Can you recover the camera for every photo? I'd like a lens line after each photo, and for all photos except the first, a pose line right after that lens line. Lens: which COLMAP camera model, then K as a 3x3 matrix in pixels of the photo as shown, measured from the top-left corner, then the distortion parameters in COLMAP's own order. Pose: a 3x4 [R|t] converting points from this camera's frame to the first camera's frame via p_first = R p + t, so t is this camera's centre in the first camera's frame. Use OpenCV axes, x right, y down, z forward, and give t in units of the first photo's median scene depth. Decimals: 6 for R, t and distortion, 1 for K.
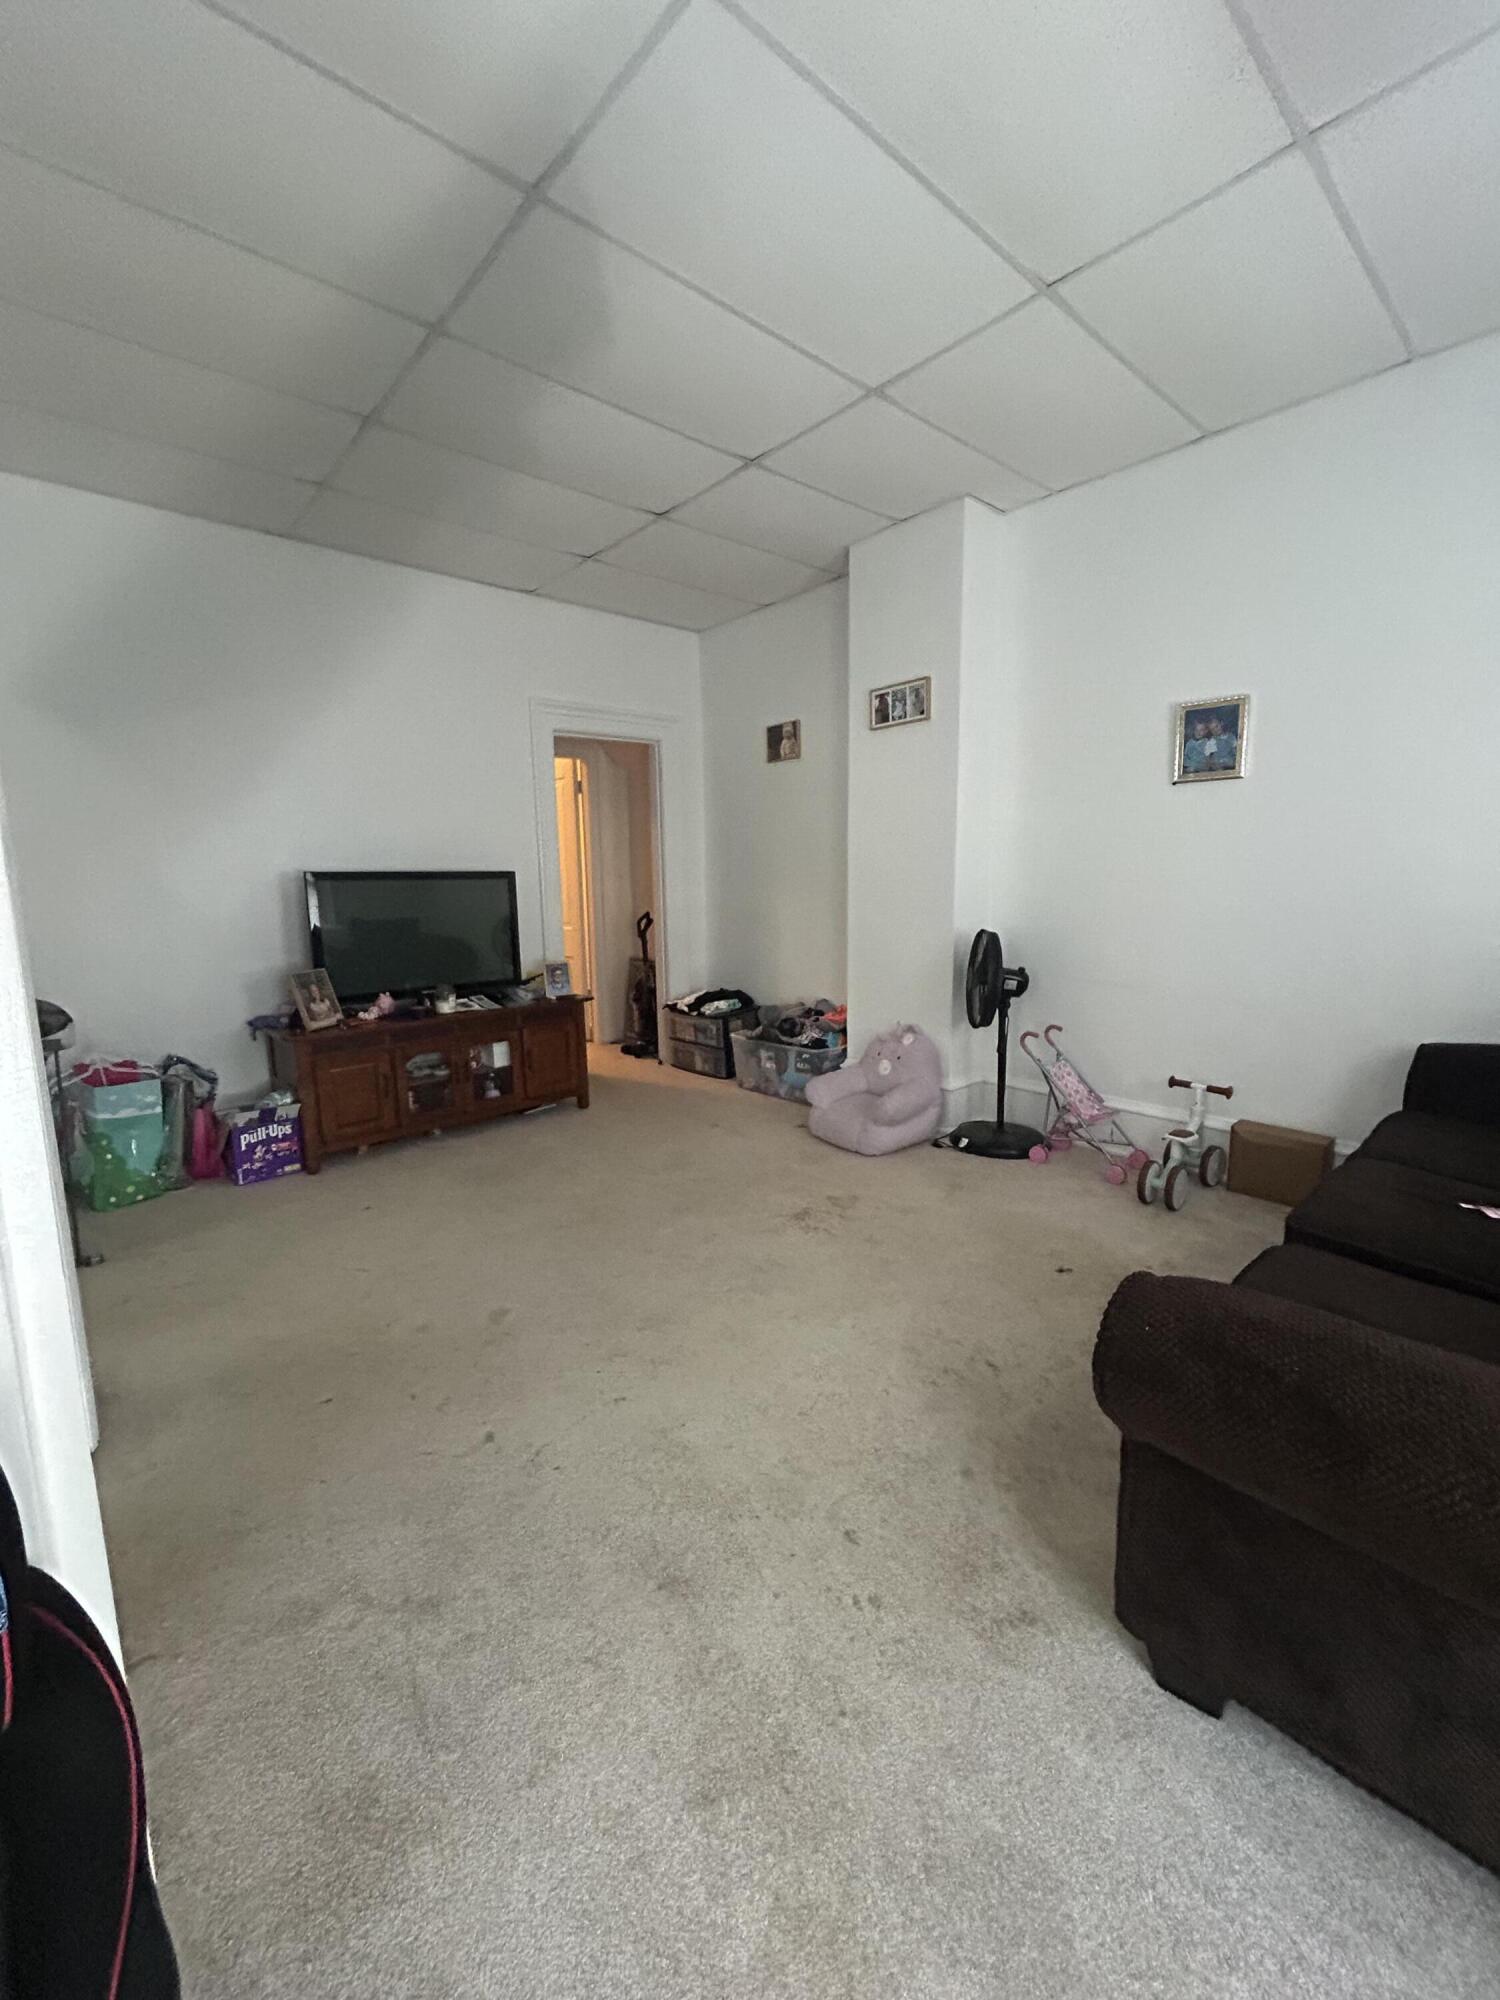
lens RADIAL K [[815.6, 0, 755.3], [0, 815.6, 998.3], [0, 0, 1]] dist [0.003062, -0.000628]
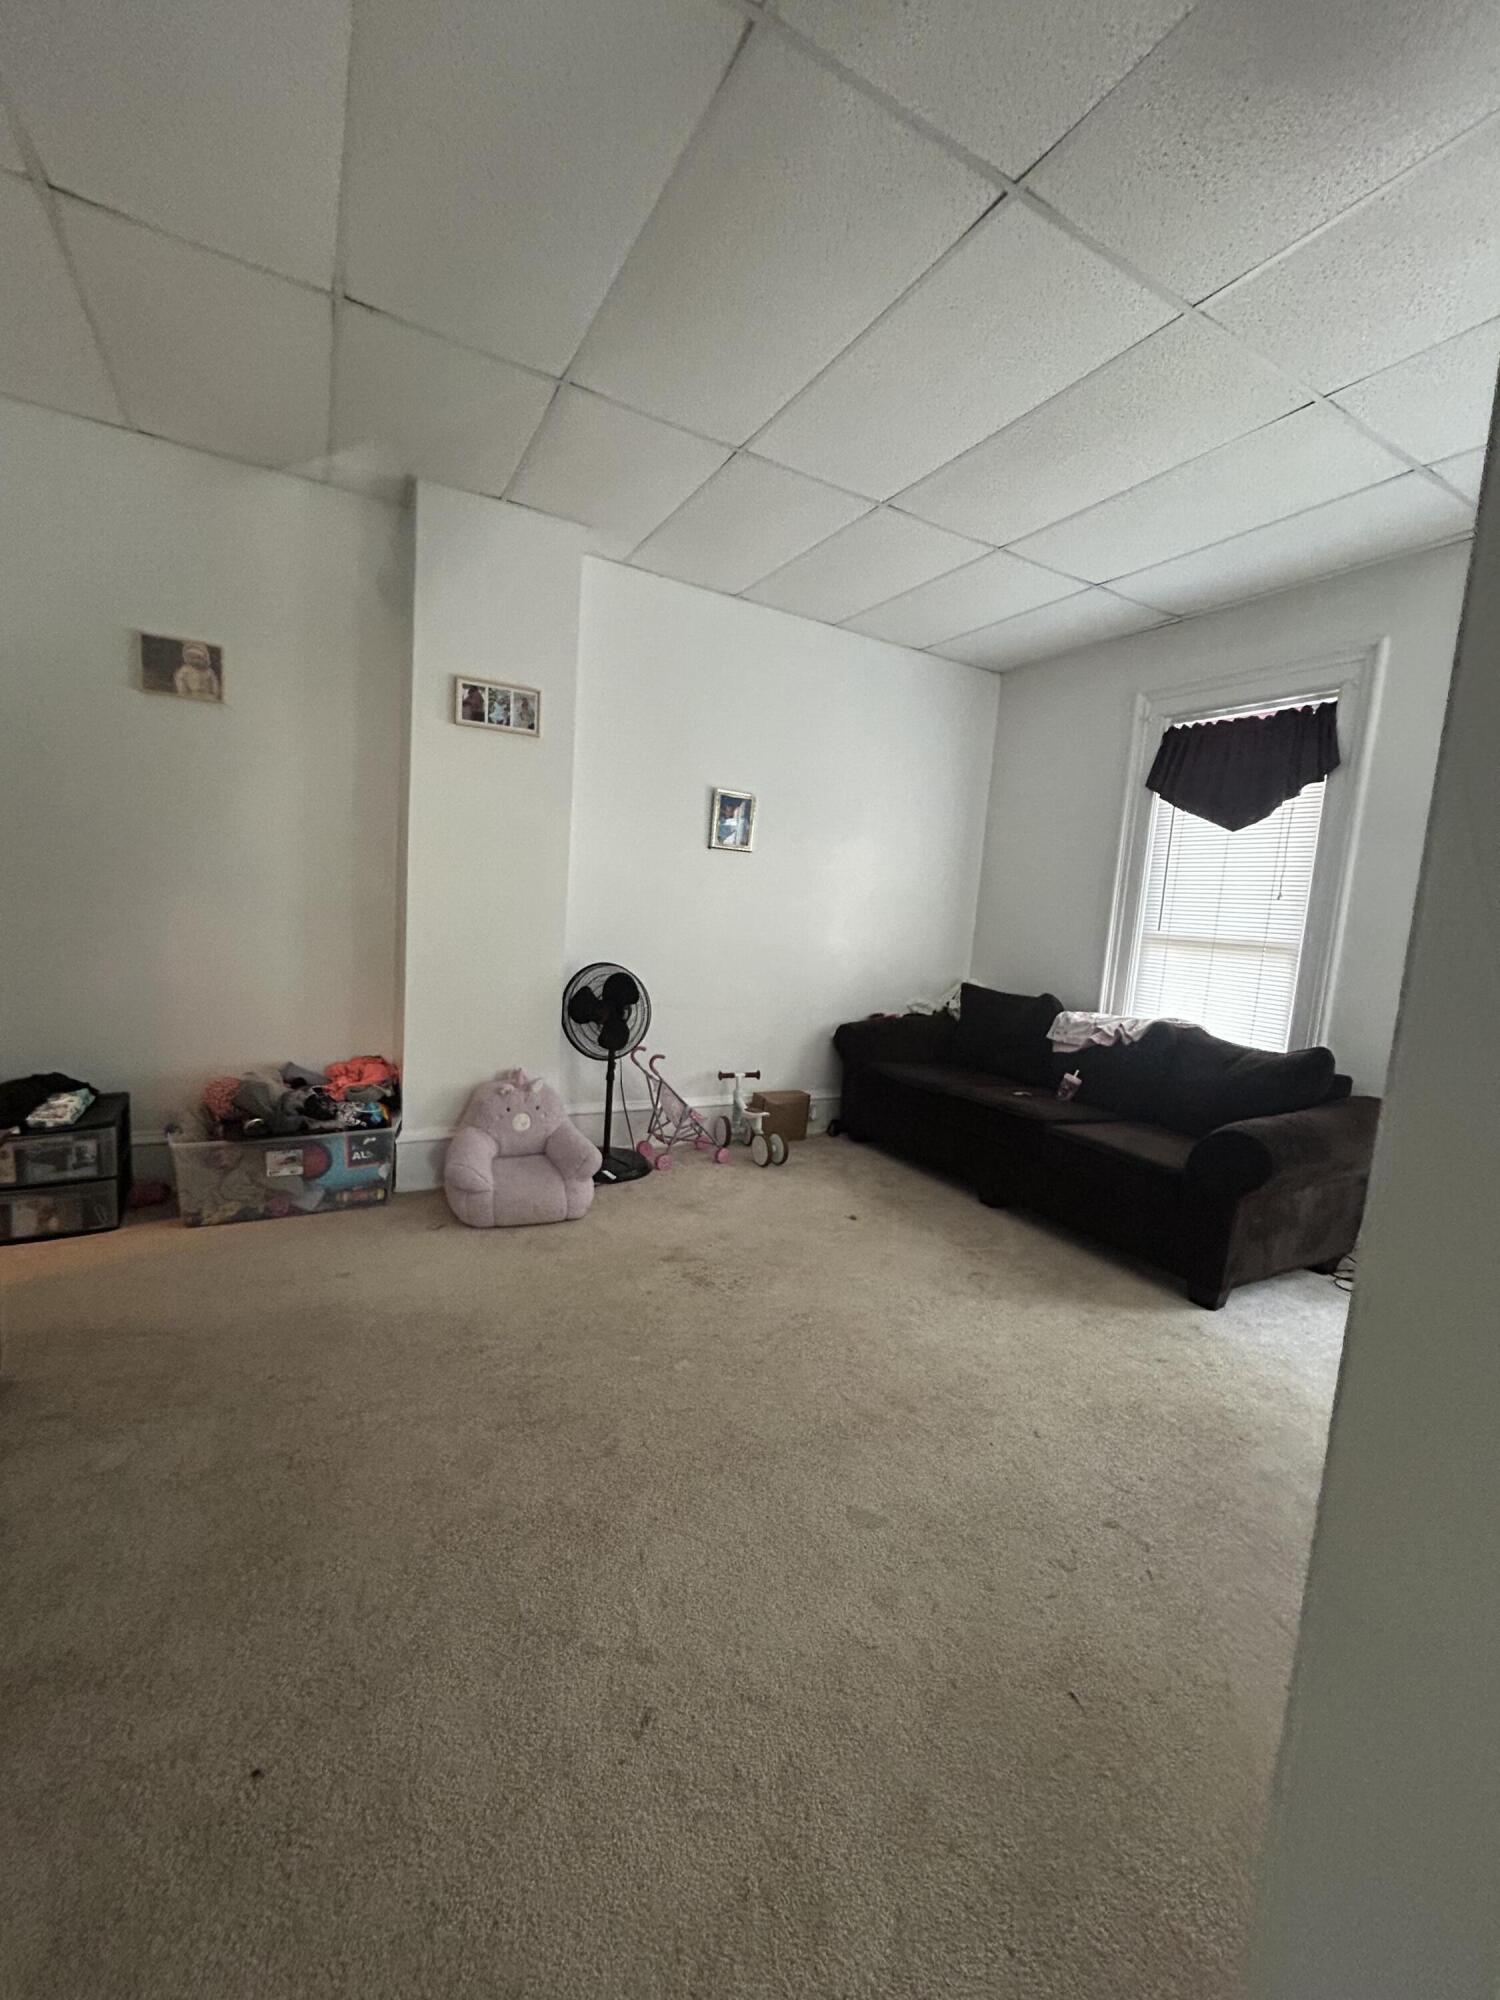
lens RADIAL K [[815.6, 0, 756.4], [0, 815.6, 999.2], [0, 0, 1]] dist [0.003062, -0.000628]
pose [[0.220654, -0.079458, 0.972110, -0.630048], [0.073240, 0.995212, 0.064722, -0.085691], [-0.972598, 0.056916, 0.225417, 0.551544]]
